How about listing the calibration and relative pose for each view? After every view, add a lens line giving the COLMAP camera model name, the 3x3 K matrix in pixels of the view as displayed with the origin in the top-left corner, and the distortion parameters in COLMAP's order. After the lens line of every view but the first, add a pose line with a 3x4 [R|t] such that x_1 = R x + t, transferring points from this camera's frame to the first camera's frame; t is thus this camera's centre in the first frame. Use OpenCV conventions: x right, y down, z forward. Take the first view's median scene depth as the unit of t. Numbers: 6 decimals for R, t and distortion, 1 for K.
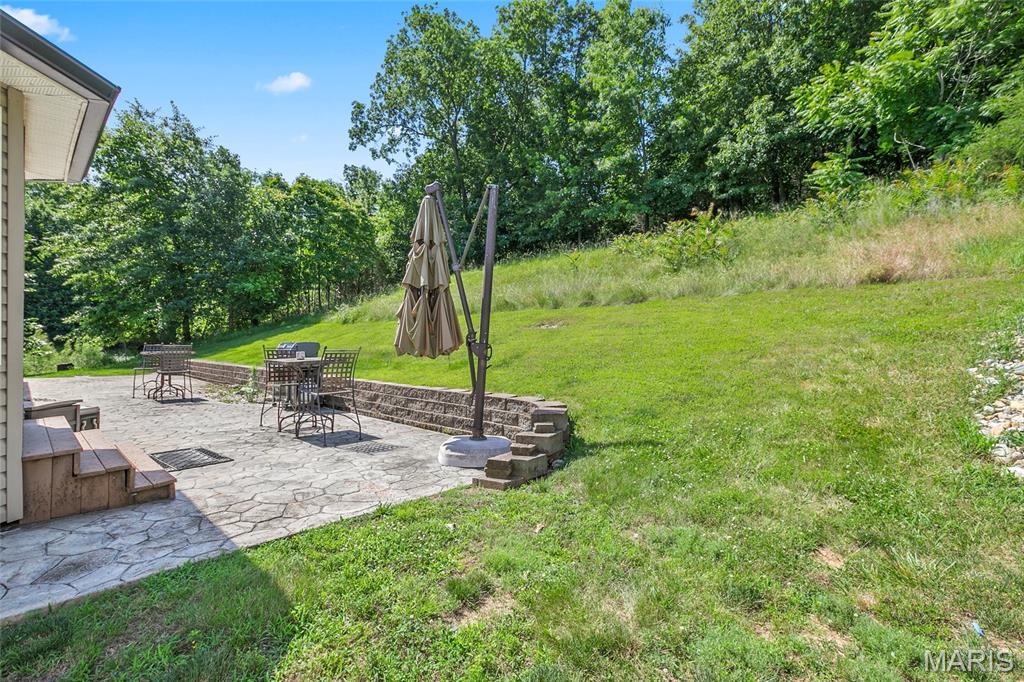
lens RADIAL K [[457.7, 0, 511.8], [0, 457.7, 340.2], [0, 0, 1]] dist [-0.022933, -0.000588]
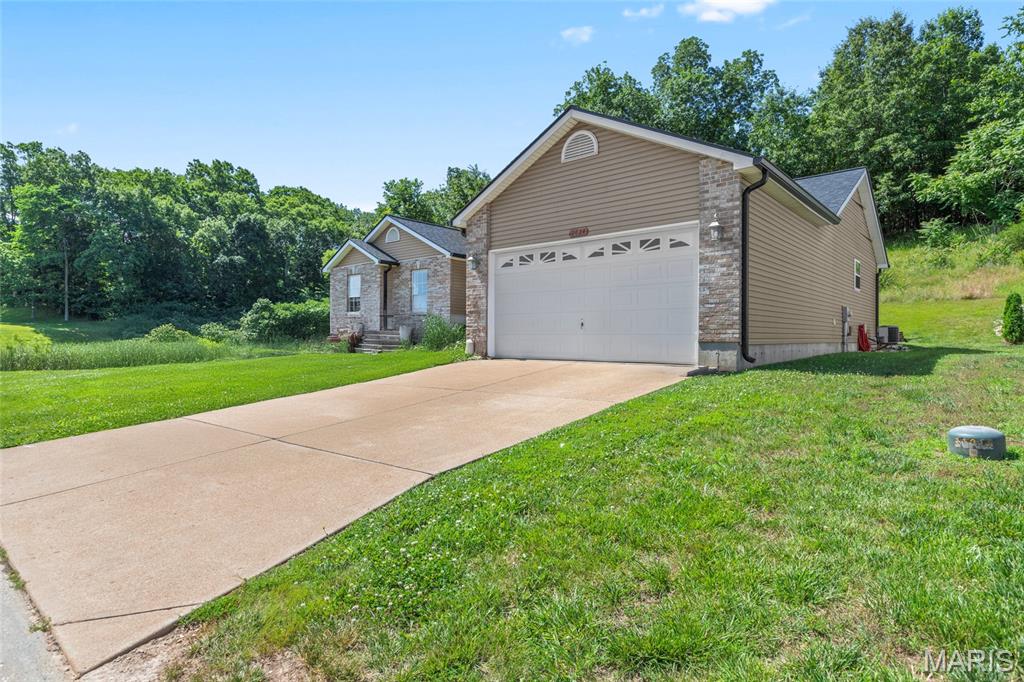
lens RADIAL K [[539.4, 0, 513.8], [0, 539.4, 339.0], [0, 0, 1]] dist [-0.003613, -0.000406]
pose [[0.999811, -0.002081, 0.019354, -2.042675], [0.002021, 0.999993, 0.003169, 0.107157], [-0.019360, -0.003130, 0.999808, -2.255368]]
